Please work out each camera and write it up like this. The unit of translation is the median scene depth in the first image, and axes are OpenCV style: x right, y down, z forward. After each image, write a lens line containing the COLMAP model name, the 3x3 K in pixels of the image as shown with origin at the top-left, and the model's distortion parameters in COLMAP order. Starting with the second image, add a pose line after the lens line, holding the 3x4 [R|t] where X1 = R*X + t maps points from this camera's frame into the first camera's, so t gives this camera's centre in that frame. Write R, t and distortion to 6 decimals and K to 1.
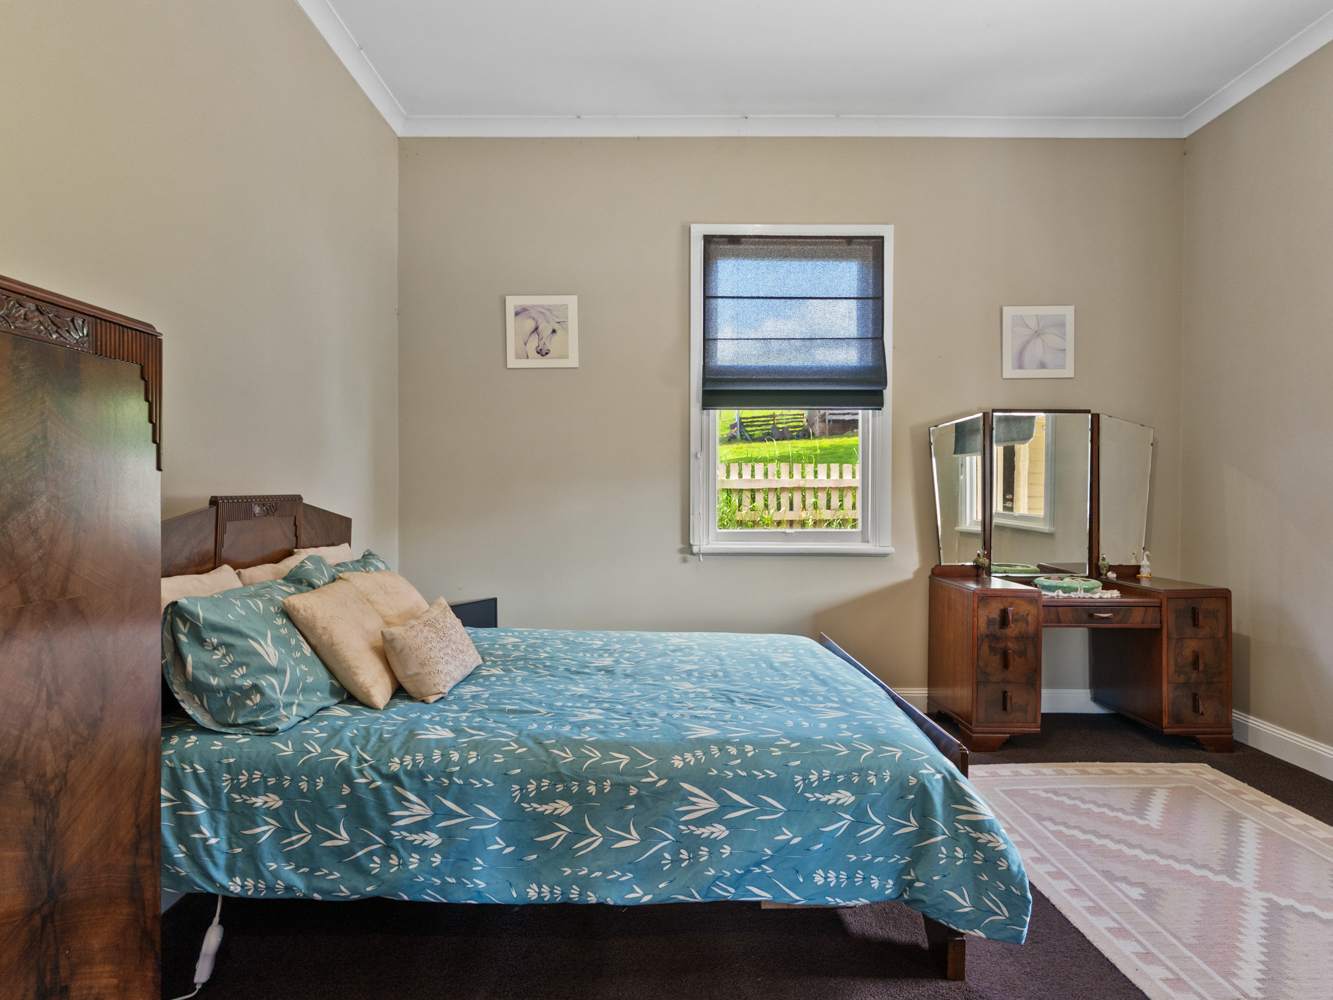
lens RADIAL K [[714.0, 0, 667.0], [0, 714.0, 482.7], [0, 0, 1]] dist [0.004686, 0.001648]
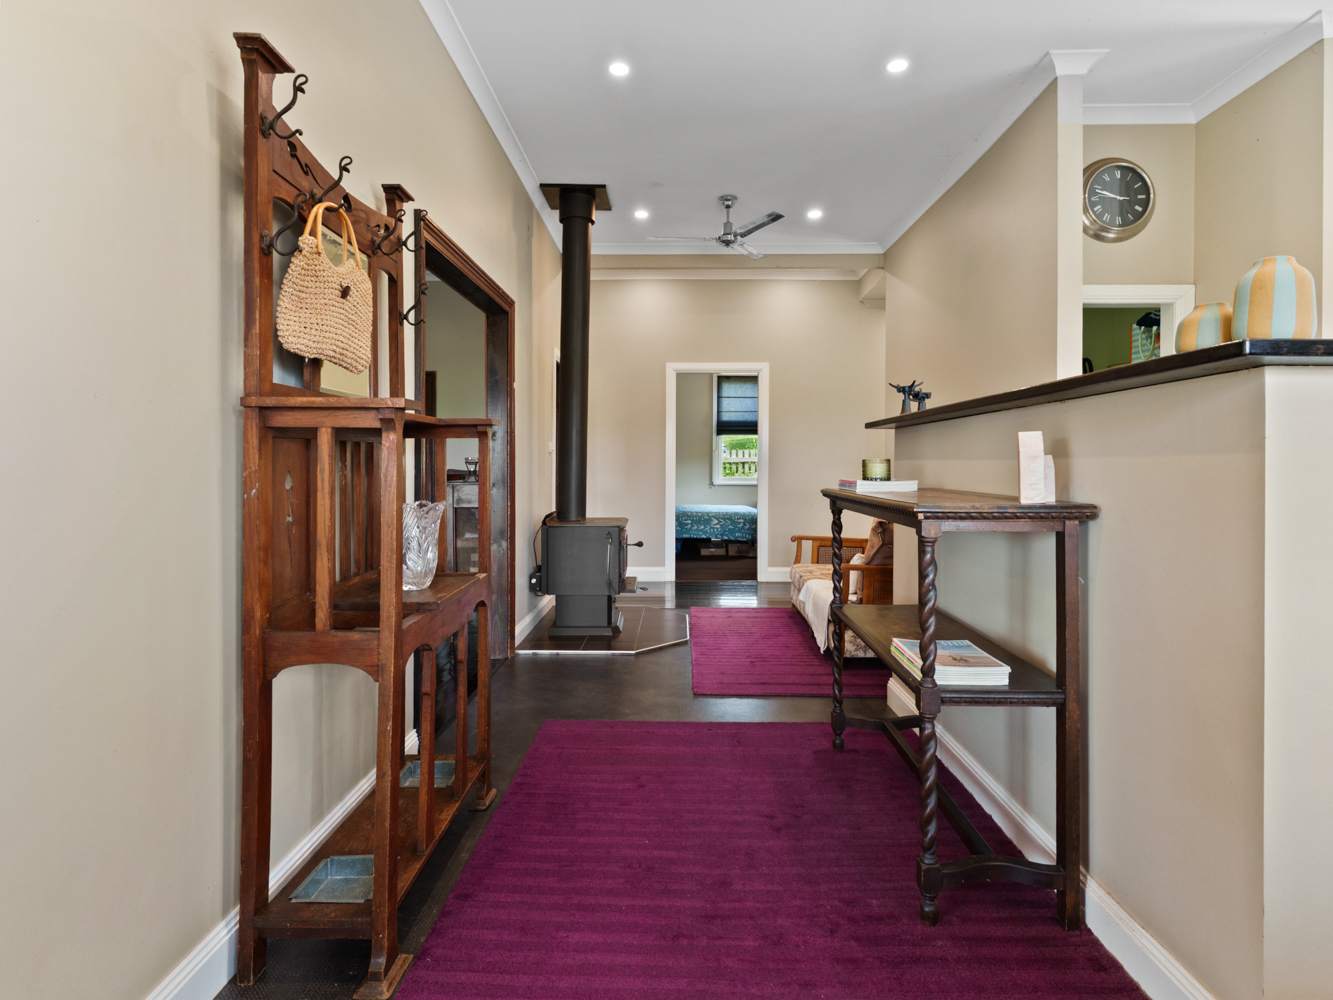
lens RADIAL K [[714.0, 0, 667.0], [0, 714.0, 482.7], [0, 0, 1]] dist [0.004686, 0.001648]
pose [[0.999590, 0.003460, -0.028439, -0.071994], [-0.002303, 0.999172, 0.040626, -0.027585], [0.028556, -0.040544, 0.998770, -1.939844]]
